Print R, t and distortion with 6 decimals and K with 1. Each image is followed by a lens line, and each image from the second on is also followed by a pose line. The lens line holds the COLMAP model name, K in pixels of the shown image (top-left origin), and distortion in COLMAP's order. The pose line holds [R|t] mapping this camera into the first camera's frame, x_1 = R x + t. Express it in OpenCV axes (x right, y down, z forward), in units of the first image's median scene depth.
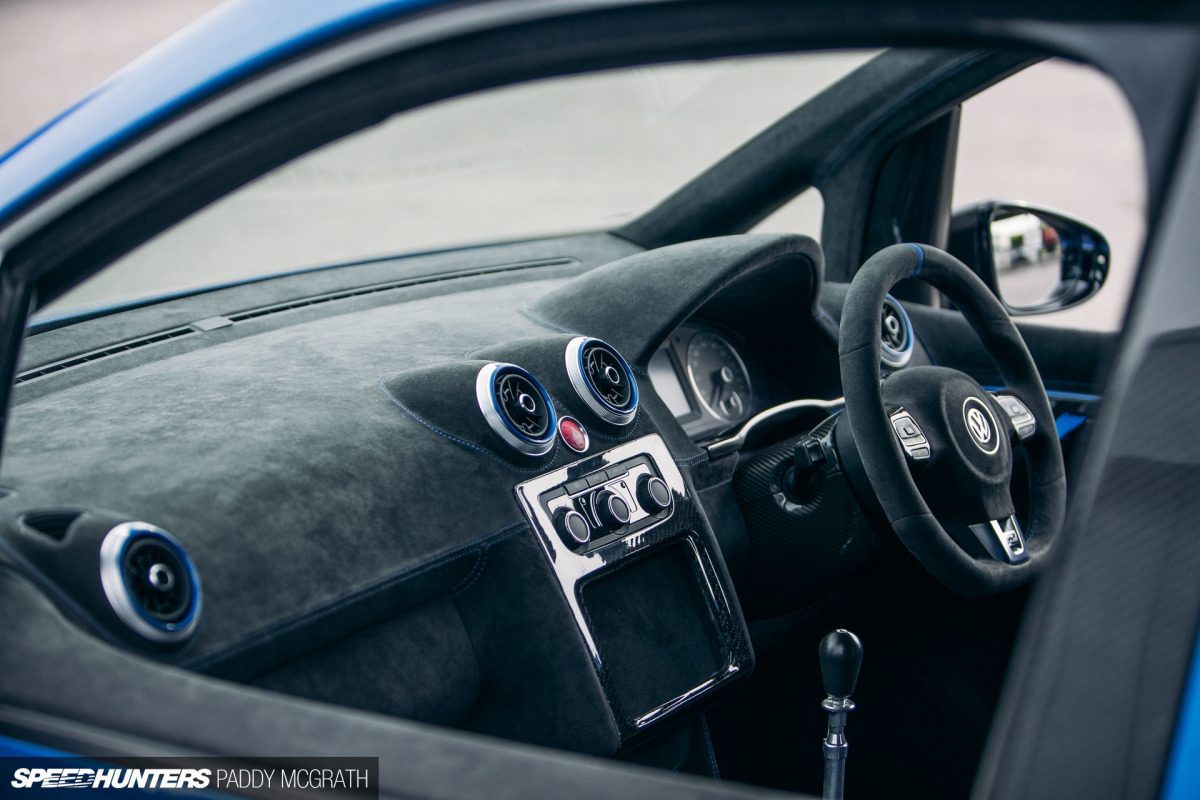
lens RADIAL K [[2713.2, 0, 600.0], [0, 2713.2, 400.0], [0, 0, 1]] dist [-0.025824, -5.295181]
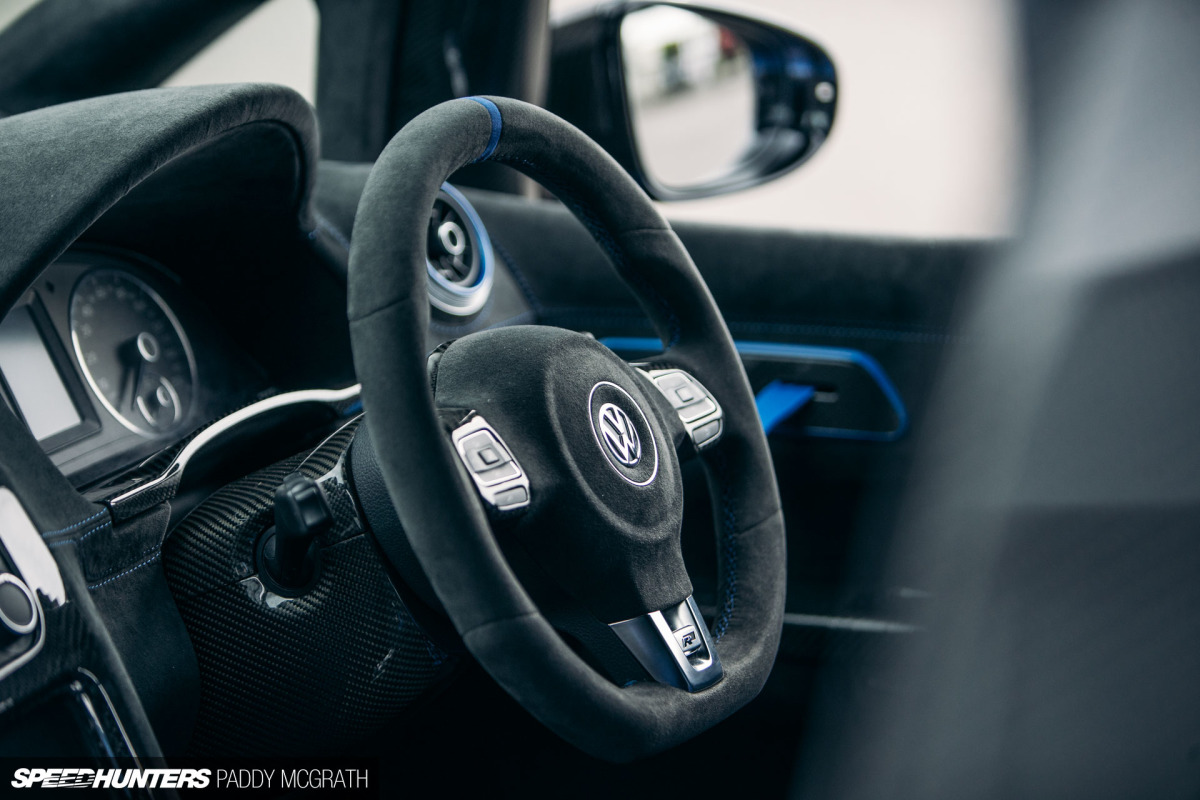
lens RADIAL K [[3842.5, 0, 600.0], [0, 3842.5, 400.0], [0, 0, 1]] dist [0.099524, 1.748580]
pose [[0.989509, -0.048957, 0.135923, 0.032801], [0.042308, 0.997782, 0.051387, -0.035837], [-0.138137, -0.045097, 0.989386, 0.244937]]
